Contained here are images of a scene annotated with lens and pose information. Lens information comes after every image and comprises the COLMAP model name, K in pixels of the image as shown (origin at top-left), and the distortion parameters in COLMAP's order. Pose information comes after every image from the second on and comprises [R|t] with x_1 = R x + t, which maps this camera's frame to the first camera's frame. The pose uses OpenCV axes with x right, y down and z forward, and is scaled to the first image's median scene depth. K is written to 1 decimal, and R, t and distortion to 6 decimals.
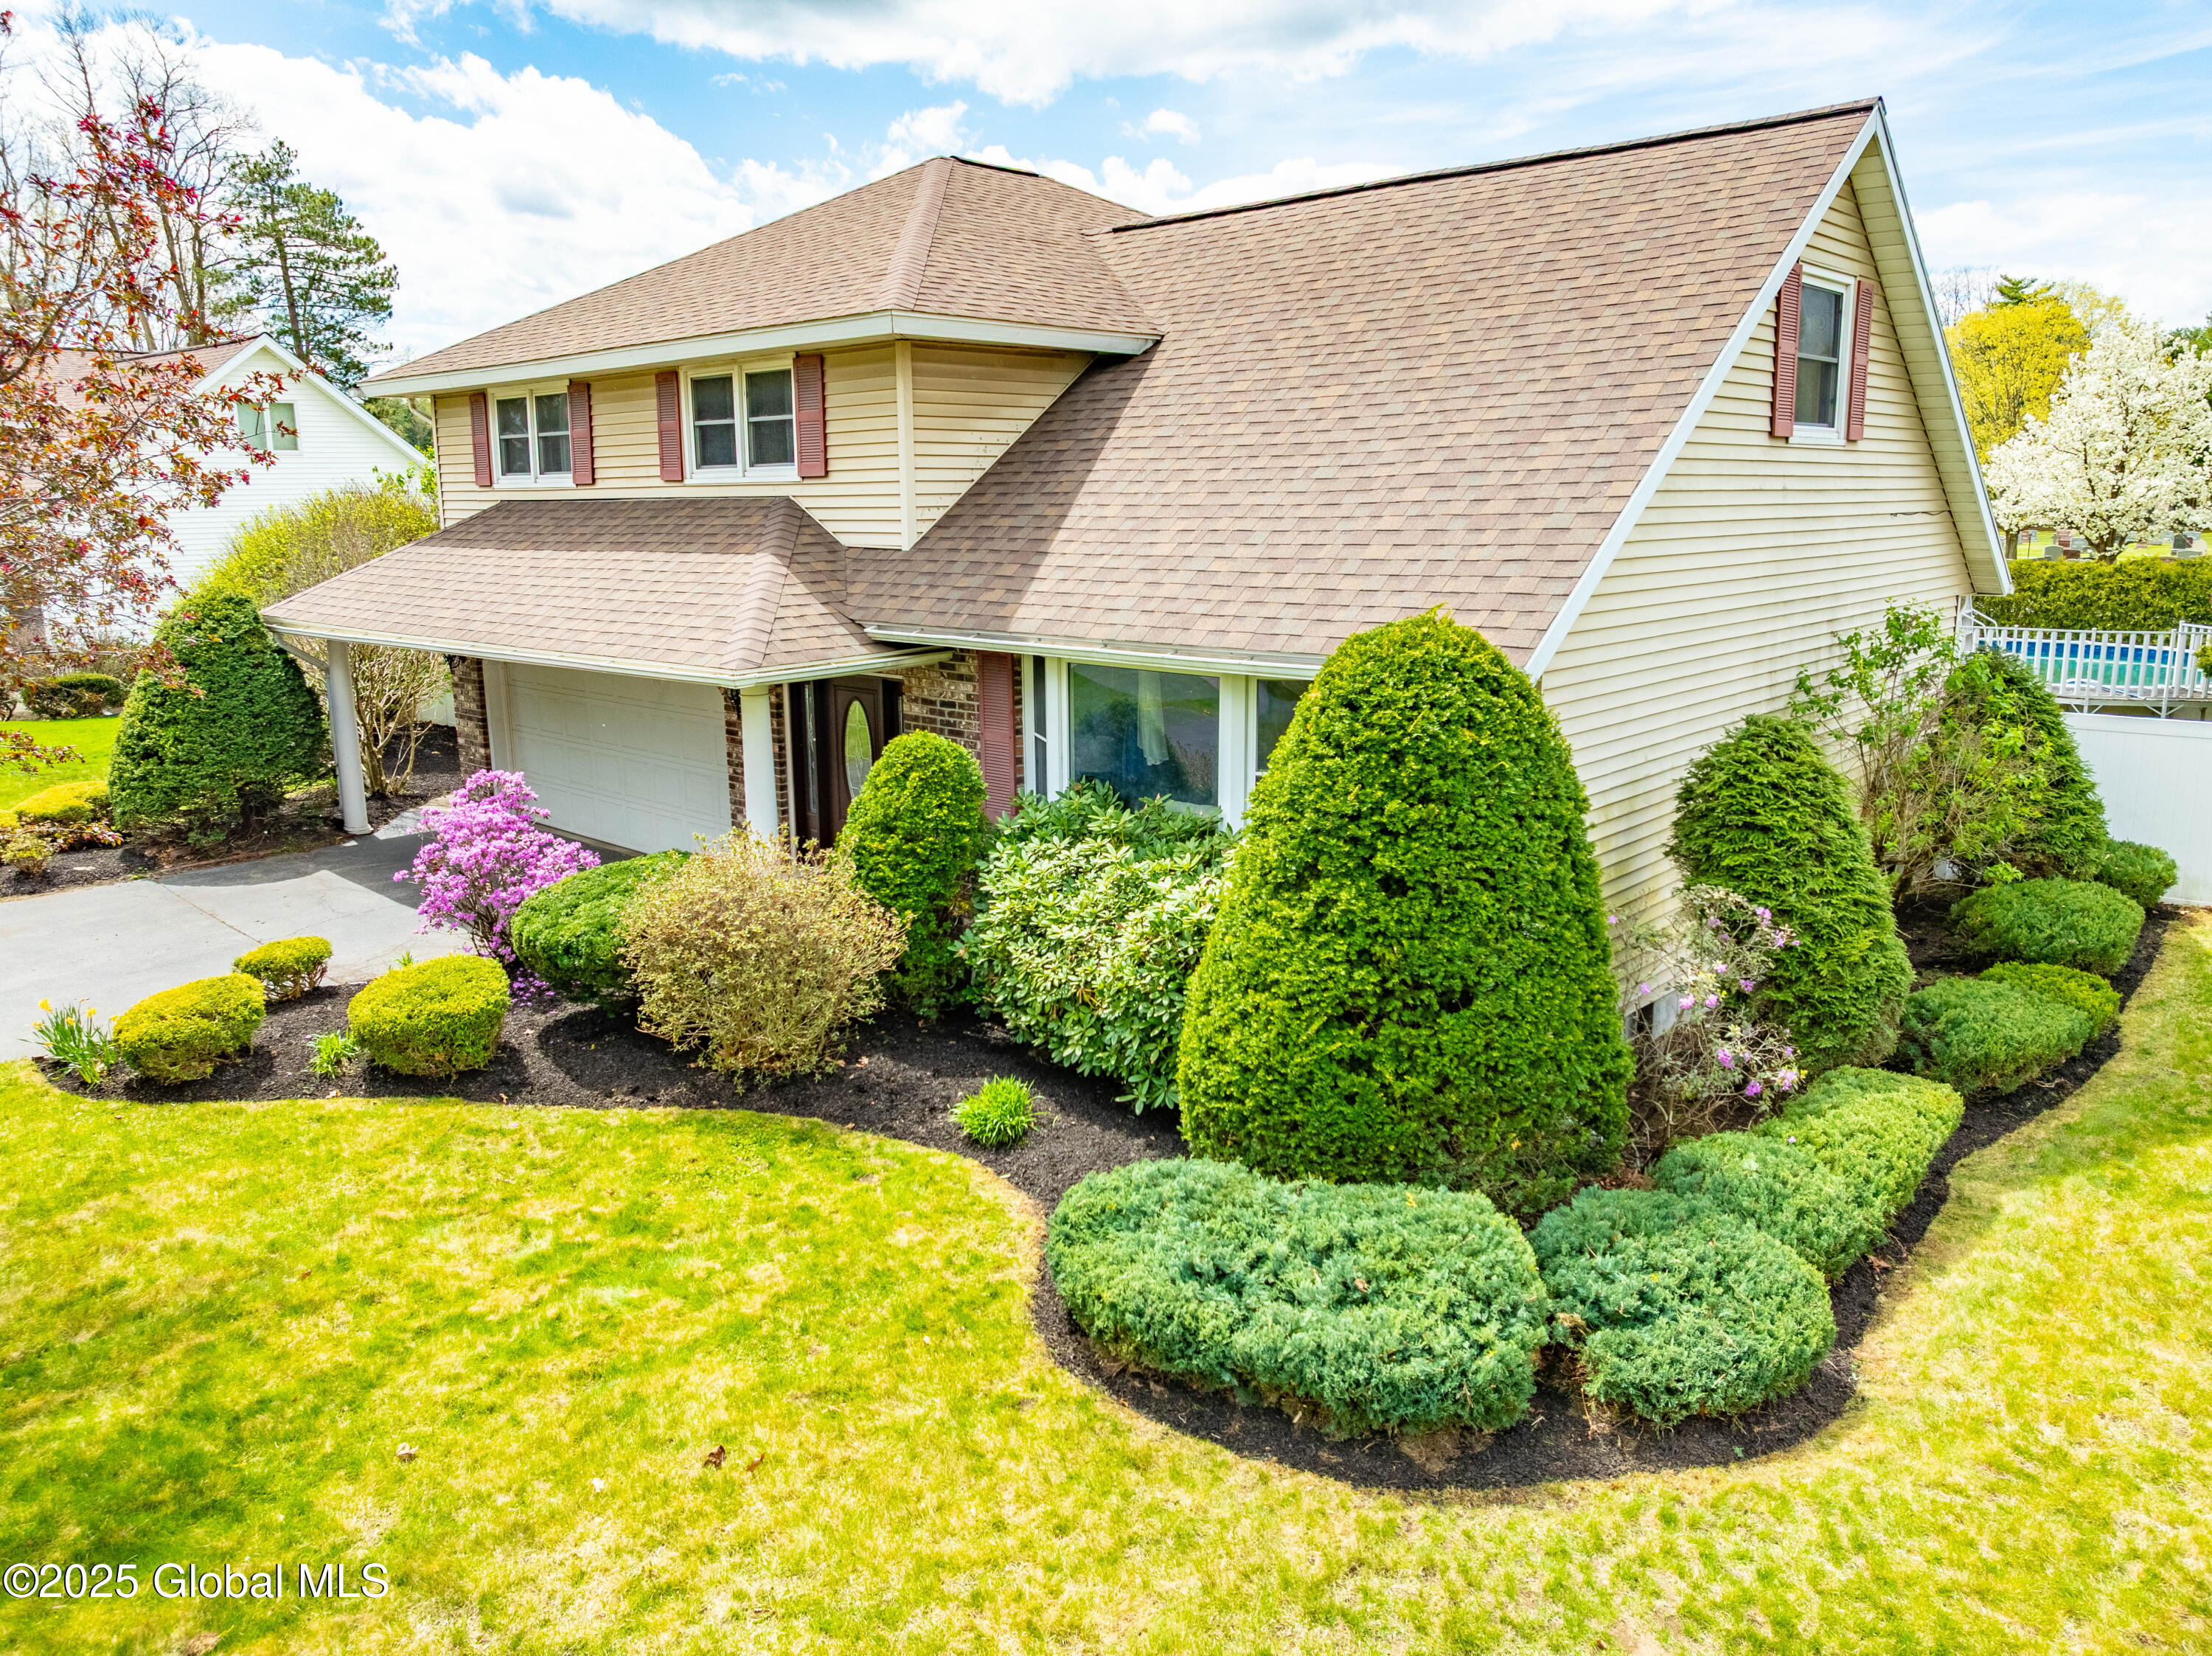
lens RADIAL K [[1525.9, 0, 1105.7], [0, 1525.9, 829.4], [0, 0, 1]] dist [-0.029198, -0.002075]
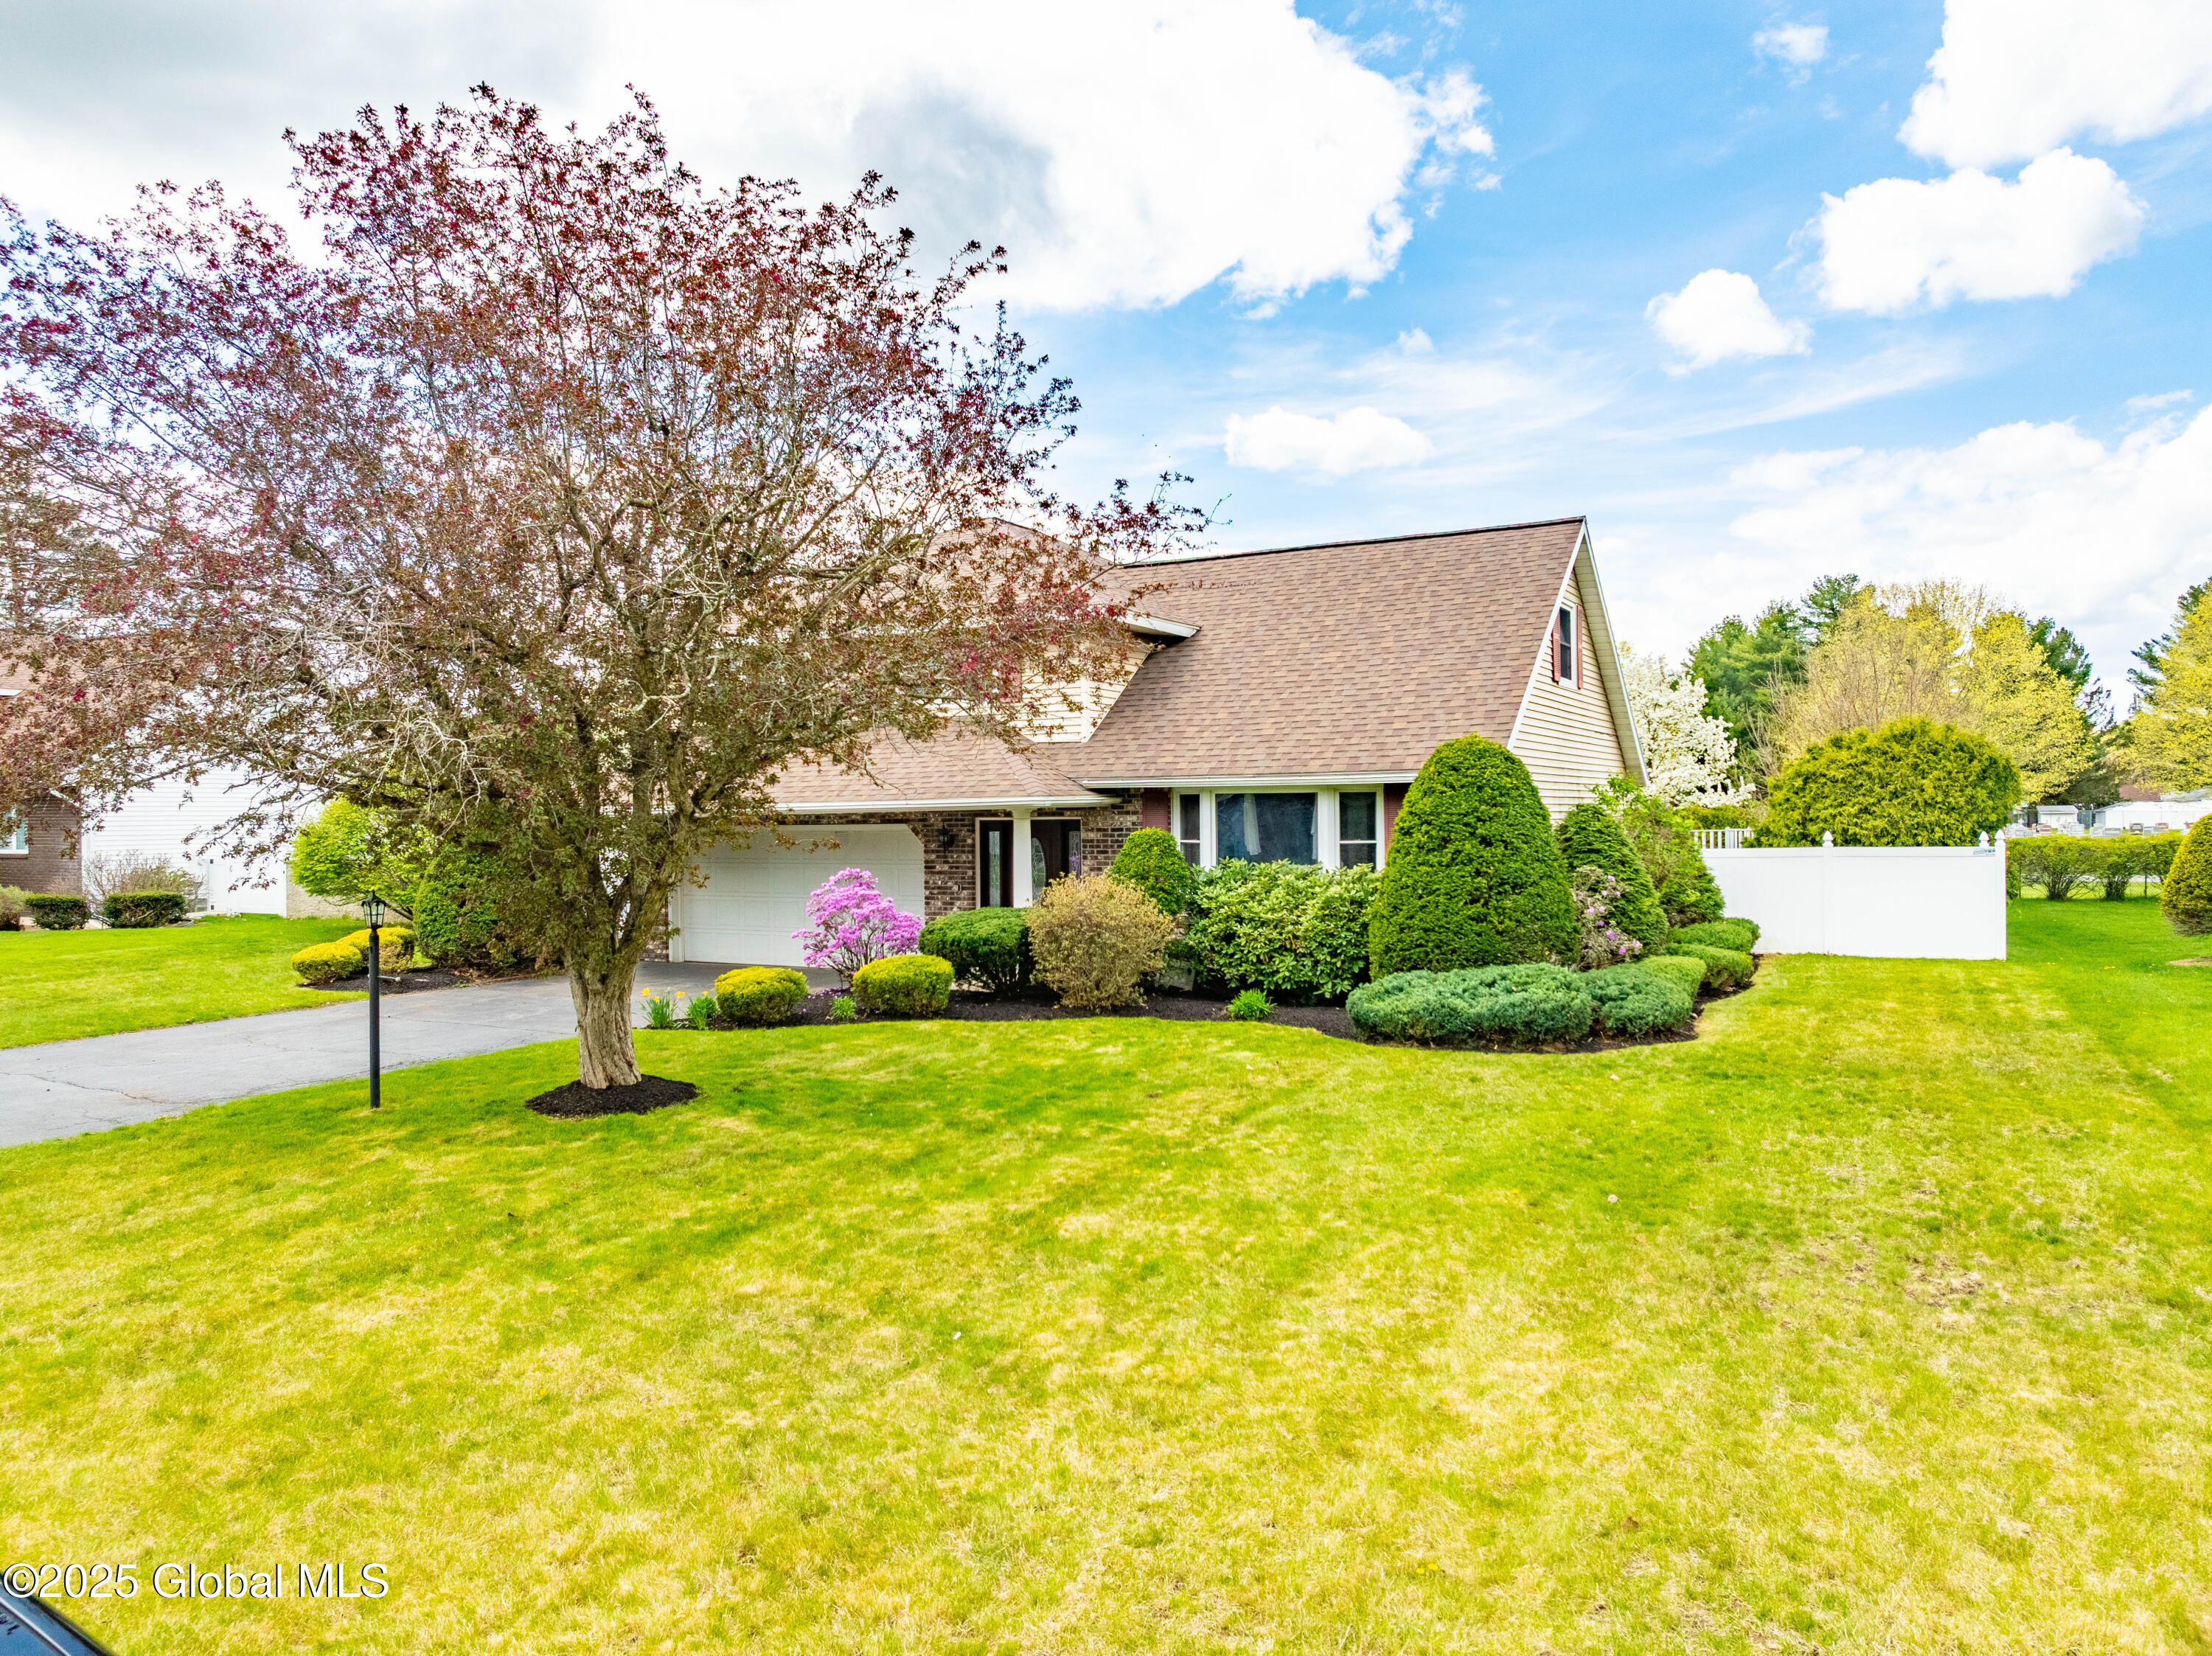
lens RADIAL K [[1534.1, 0, 1081.5], [0, 1534.1, 834.0], [0, 0, 1]] dist [-0.033808, -0.000728]
pose [[0.970904, -0.004585, 0.239425, -0.692685], [0.054101, 0.978166, -0.200658, 0.329735], [-0.233277, 0.207773, 0.949954, -0.761159]]
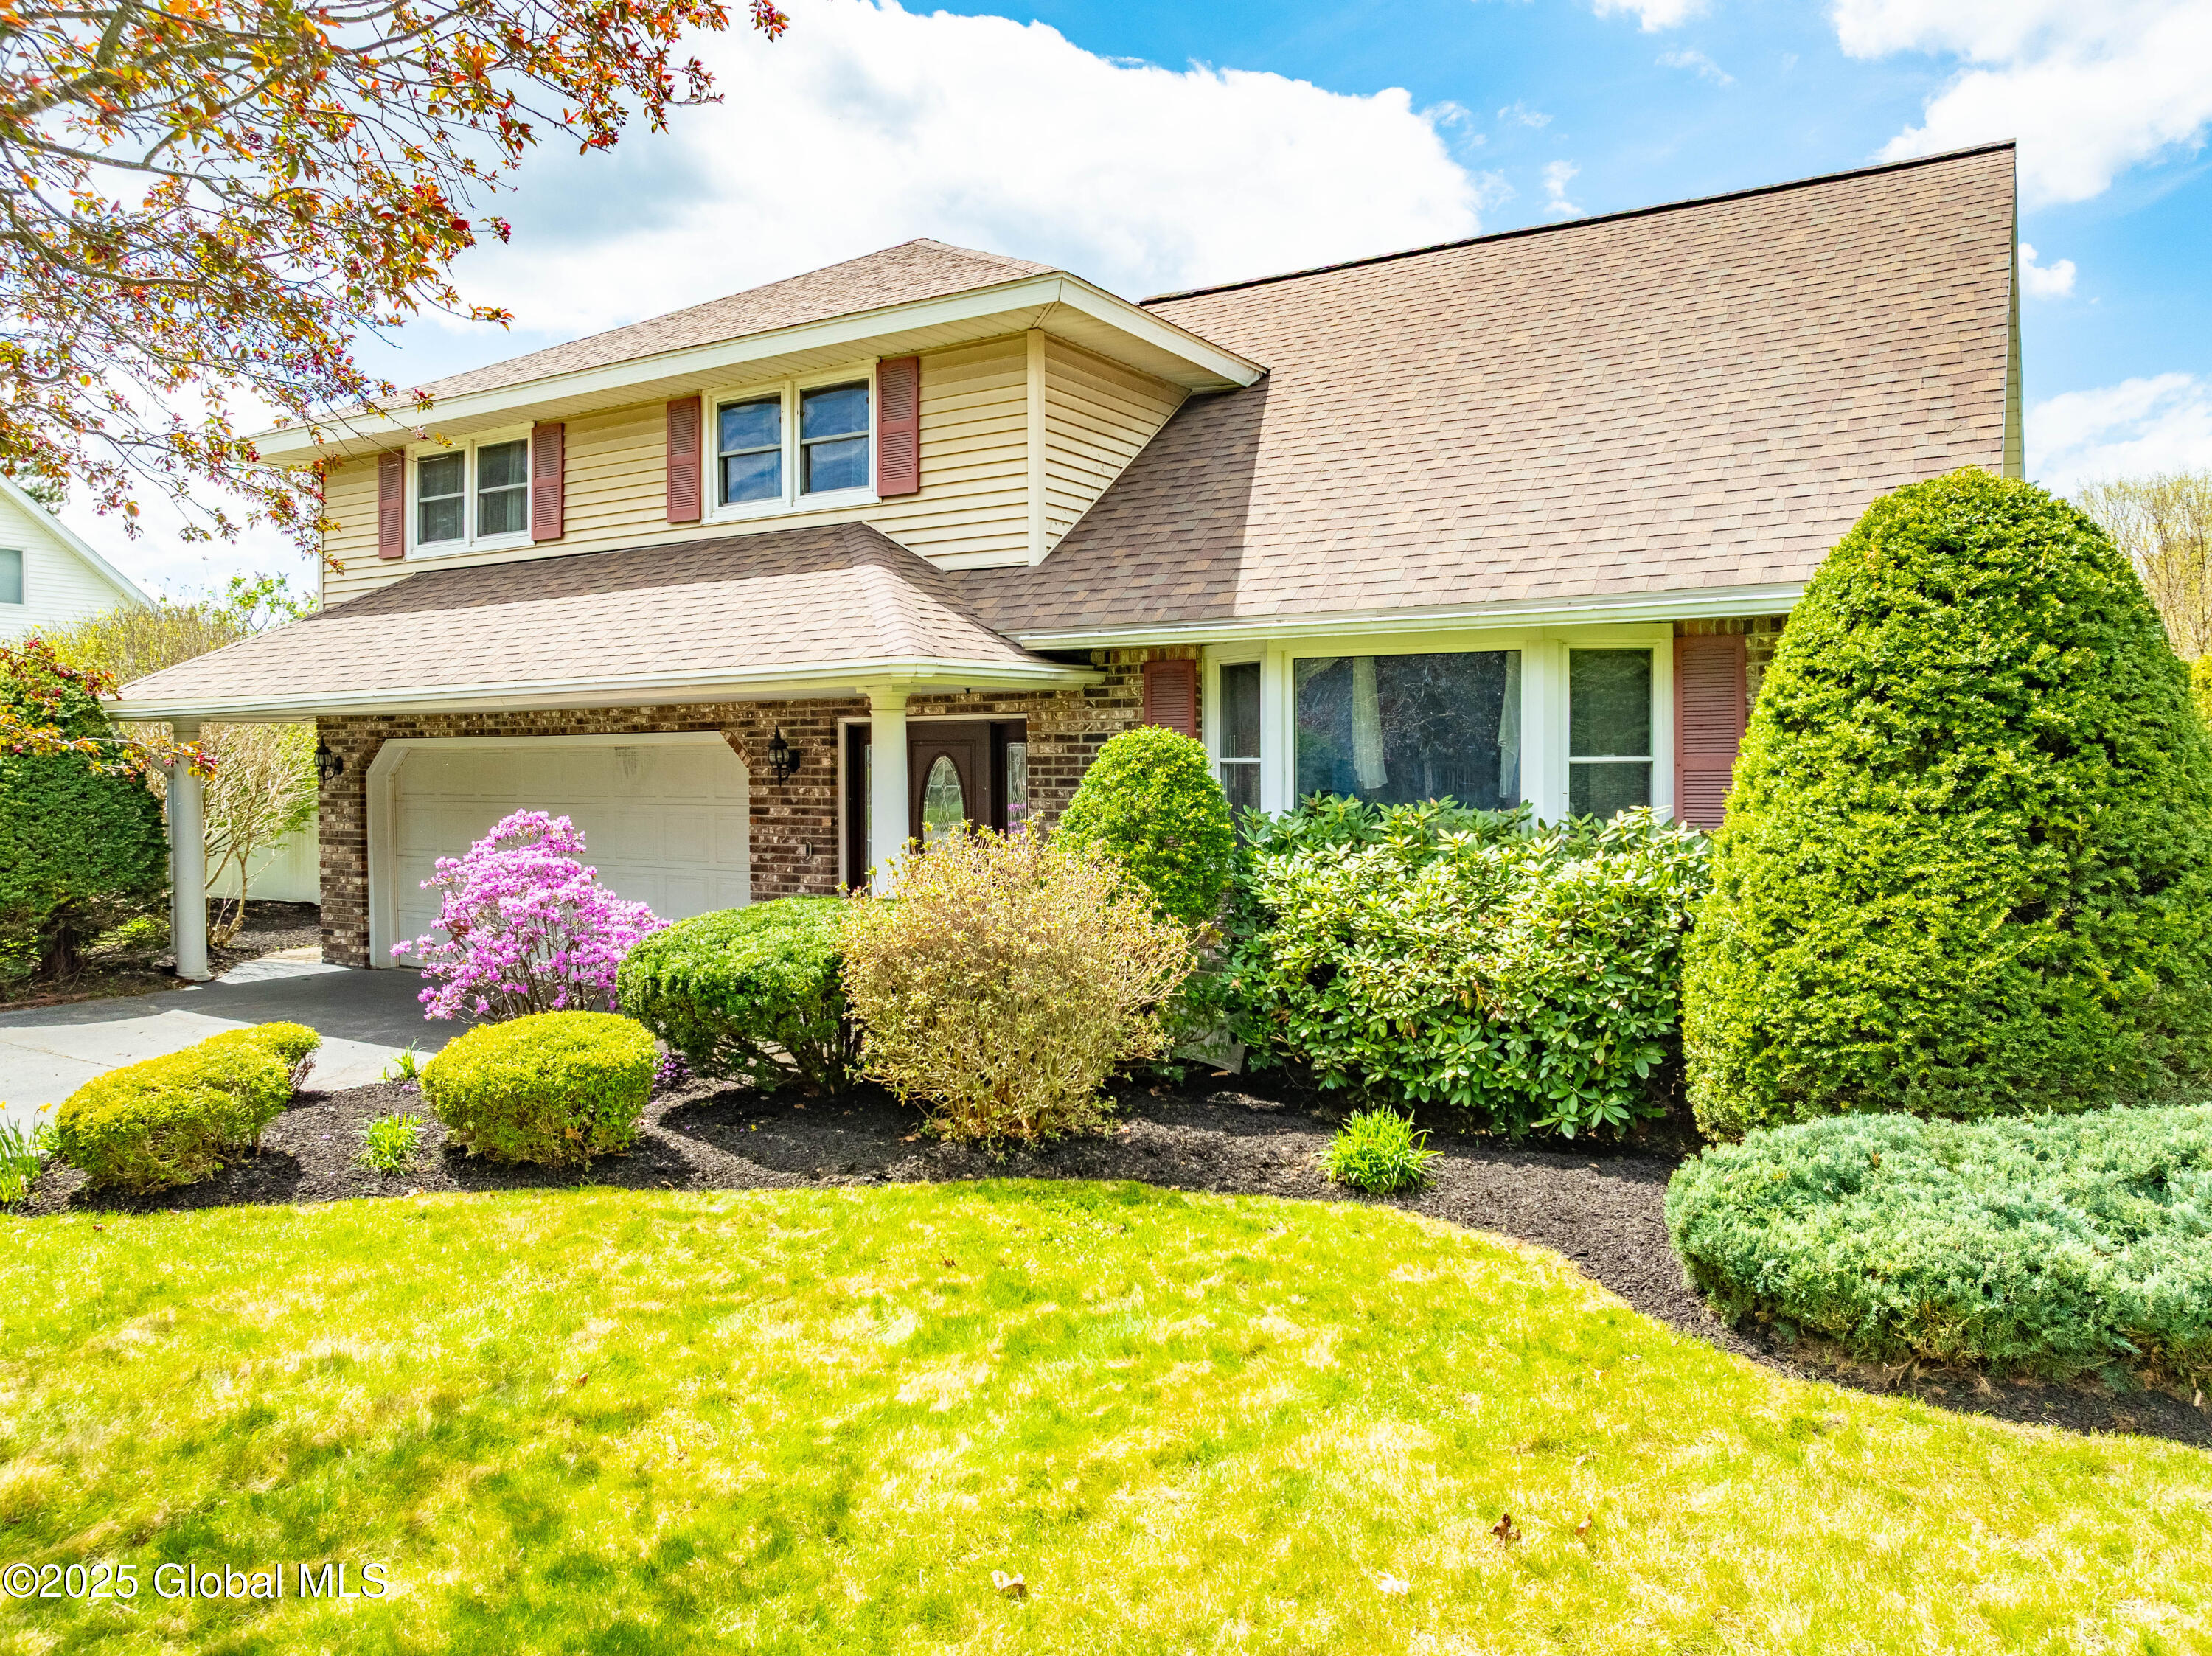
lens RADIAL K [[1548.3, 0, 1091.7], [0, 1548.3, 821.8], [0, 0, 1]] dist [-0.043277, 0.017244]
pose [[0.980196, -0.003440, 0.197999, -0.347319], [0.039558, 0.983098, -0.178753, 0.146892], [-0.194038, 0.183046, 0.963765, 0.233841]]
